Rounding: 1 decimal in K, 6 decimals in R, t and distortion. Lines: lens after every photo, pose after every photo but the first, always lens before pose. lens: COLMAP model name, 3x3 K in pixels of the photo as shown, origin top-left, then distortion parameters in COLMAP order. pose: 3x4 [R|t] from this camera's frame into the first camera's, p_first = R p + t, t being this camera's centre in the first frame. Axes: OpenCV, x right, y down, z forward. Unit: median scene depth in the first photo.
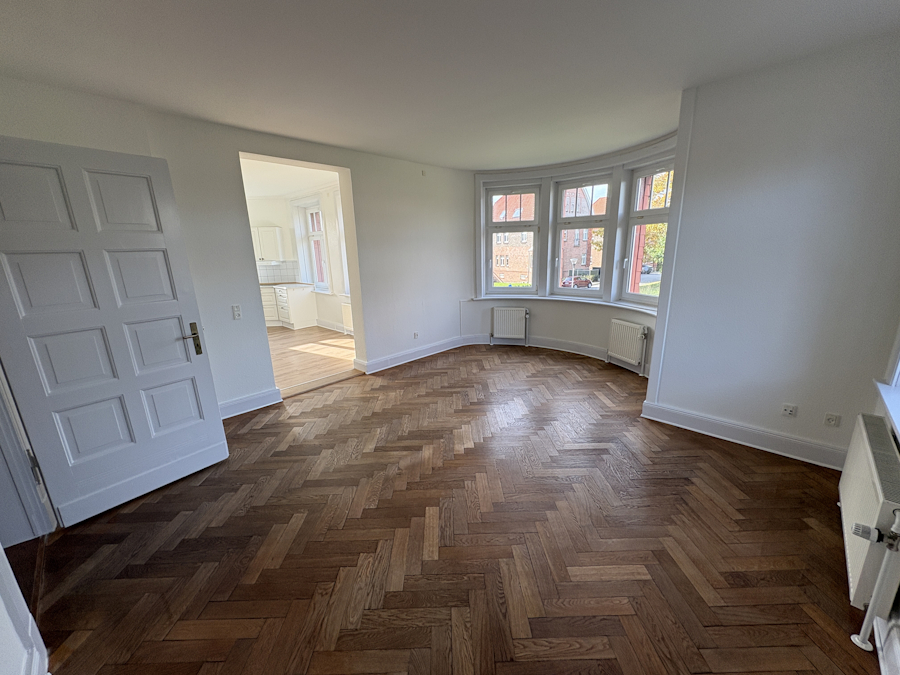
lens RADIAL K [[362.9, 0, 445.9], [0, 362.9, 342.0], [0, 0, 1]] dist [-0.000631, 0.000378]
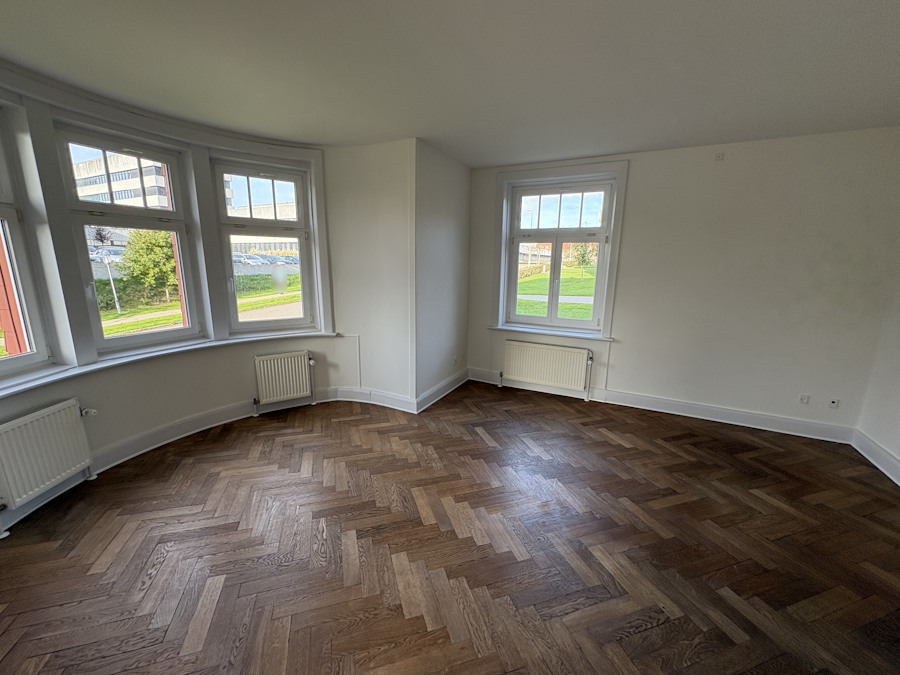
lens RADIAL K [[362.9, 0, 459.2], [0, 362.9, 341.3], [0, 0, 1]] dist [-0.000631, 0.000378]
pose [[-0.311711, -0.179486, 0.933071, -0.339022], [0.231915, 0.937926, 0.257896, -0.176331], [-0.921440, 0.296782, -0.250736, 0.726939]]
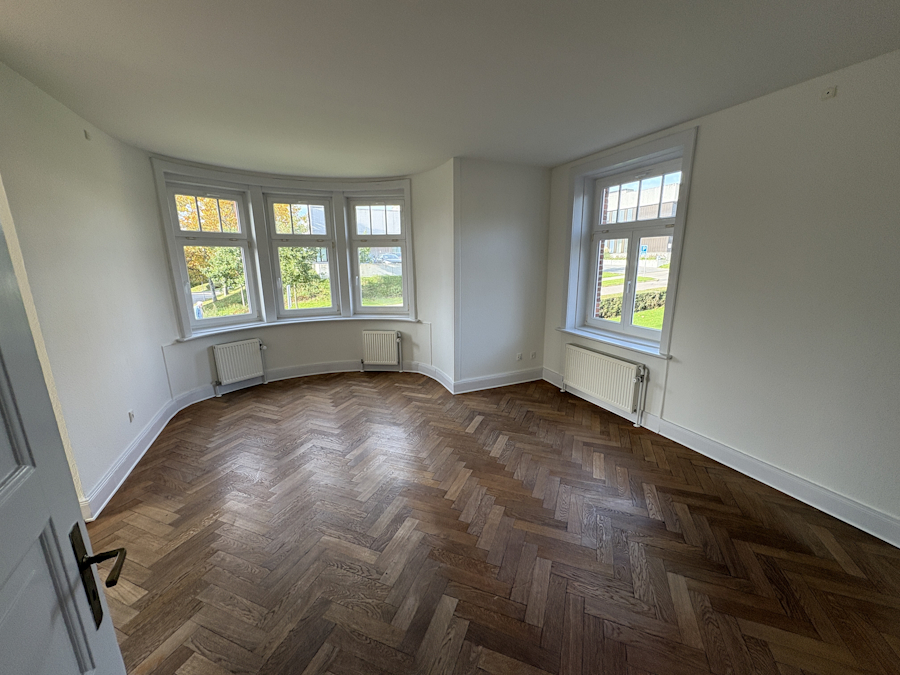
lens RADIAL K [[362.9, 0, 460.7], [0, 362.9, 337.0], [0, 0, 1]] dist [-0.000631, 0.000378]
pose [[0.356161, -0.173432, 0.918189, -0.404034], [0.232548, 0.968160, 0.092666, -0.072417], [-0.905025, 0.180519, 0.385153, 0.292527]]
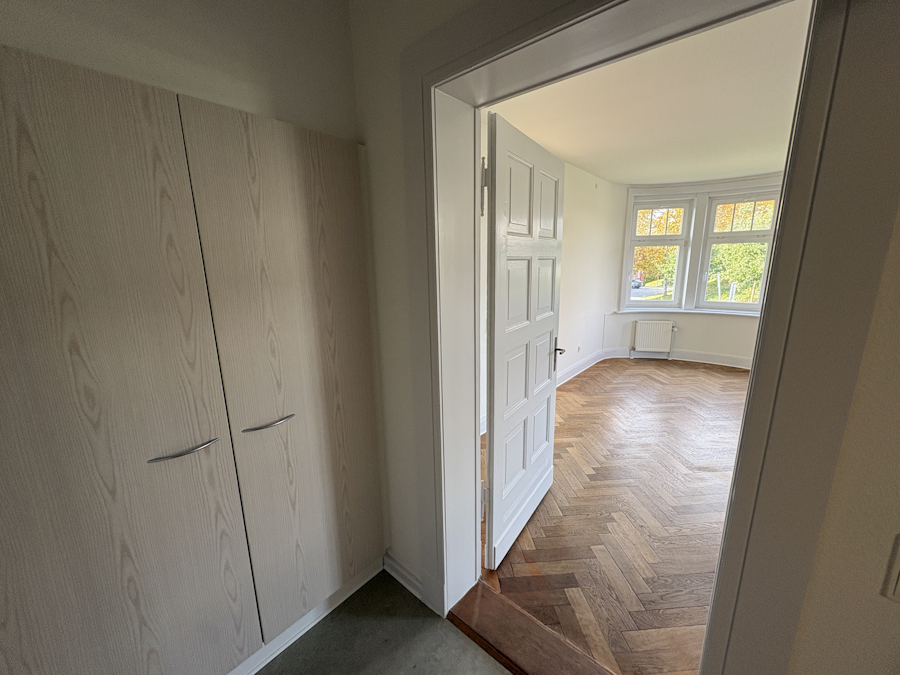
lens RADIAL K [[362.9, 0, 440.3], [0, 362.9, 339.3], [0, 0, 1]] dist [-0.000631, 0.000378]
pose [[0.998658, -0.001117, 0.051779, -0.510580], [0.003436, 0.998994, -0.044720, -0.001929], [-0.051676, 0.044837, 0.997657, 0.045424]]
